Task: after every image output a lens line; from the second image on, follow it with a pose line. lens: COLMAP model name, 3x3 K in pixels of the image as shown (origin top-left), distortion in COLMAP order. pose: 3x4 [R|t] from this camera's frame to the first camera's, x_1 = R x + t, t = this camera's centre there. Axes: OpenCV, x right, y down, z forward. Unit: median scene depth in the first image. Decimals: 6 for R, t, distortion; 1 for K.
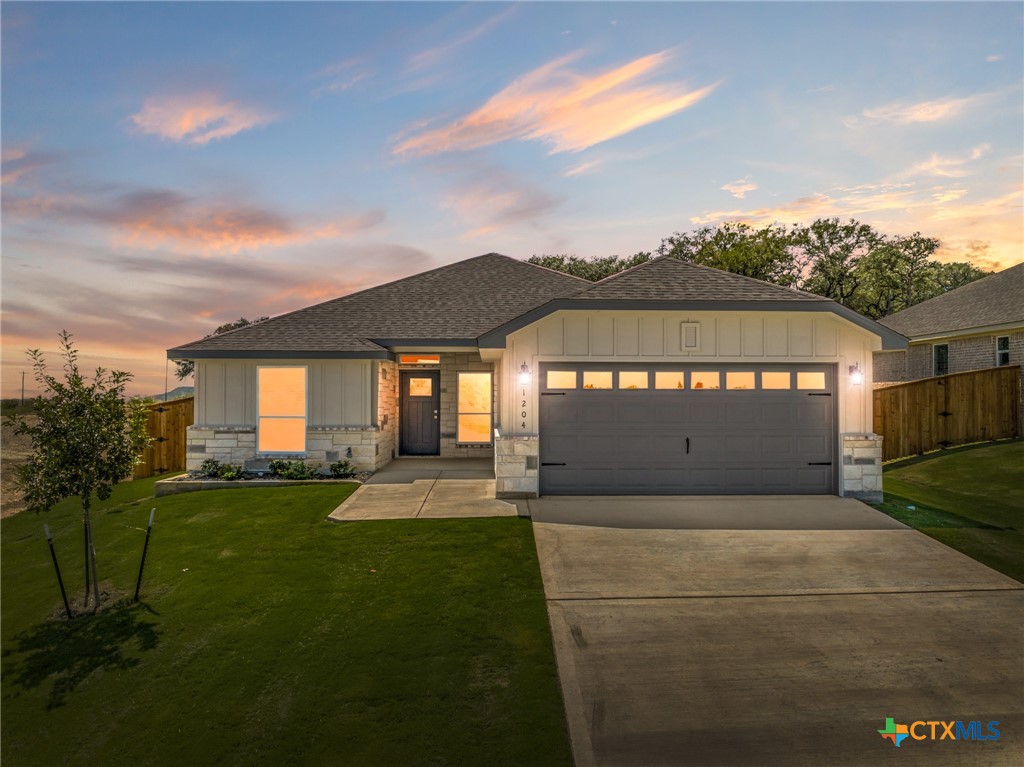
lens RADIAL K [[732.9, 0, 507.3], [0, 732.9, 382.0], [0, 0, 1]] dist [-0.040616, -0.002195]
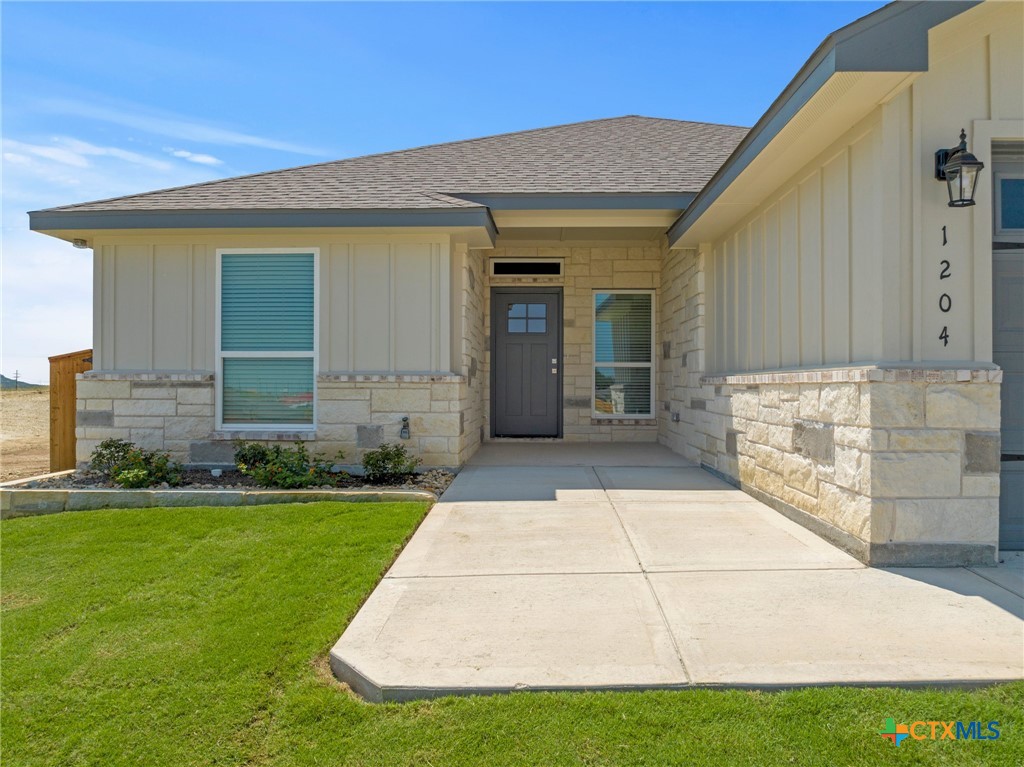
lens RADIAL K [[722.9, 0, 506.5], [0, 722.9, 383.1], [0, 0, 1]] dist [-0.039896, -0.003793]
pose [[0.997789, 0.002323, -0.066422, -0.120169], [-0.001277, 0.999875, 0.015783, 0.060083], [0.066450, -0.015663, 0.997667, 0.541220]]
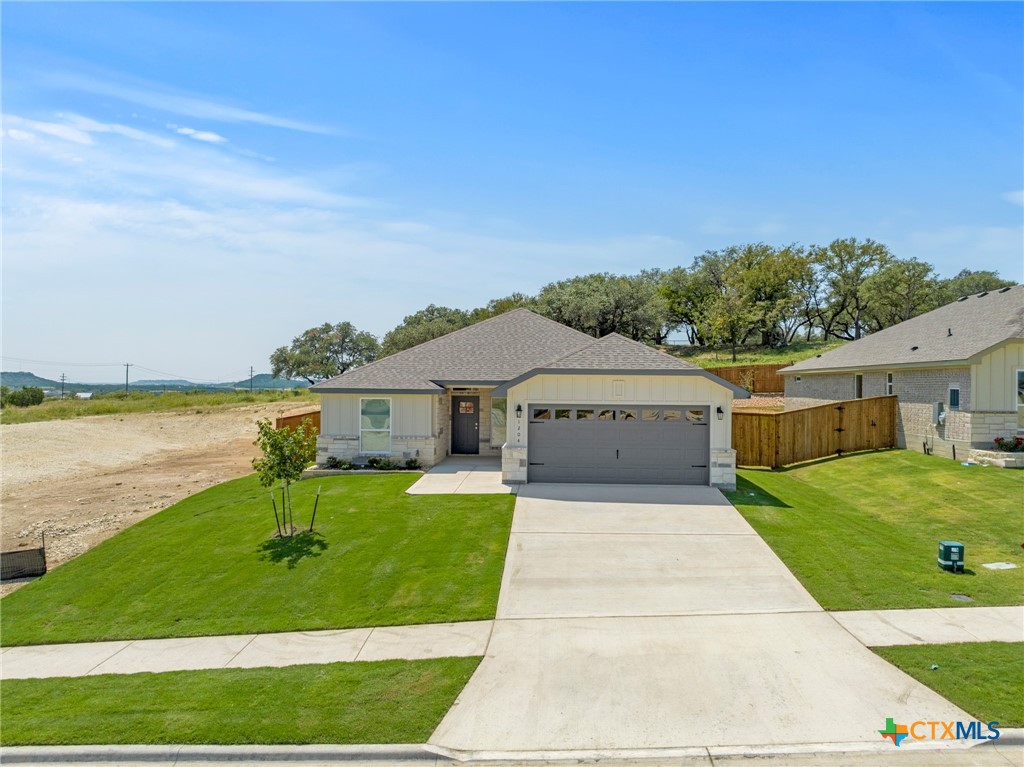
lens RADIAL K [[722.9, 0, 519.3], [0, 722.9, 386.1], [0, 0, 1]] dist [-0.039896, -0.003793]
pose [[0.997074, 0.007648, -0.076057, 0.120188], [-0.006034, 0.999752, 0.021421, -0.083004], [0.076202, -0.020899, 0.996873, -0.533326]]
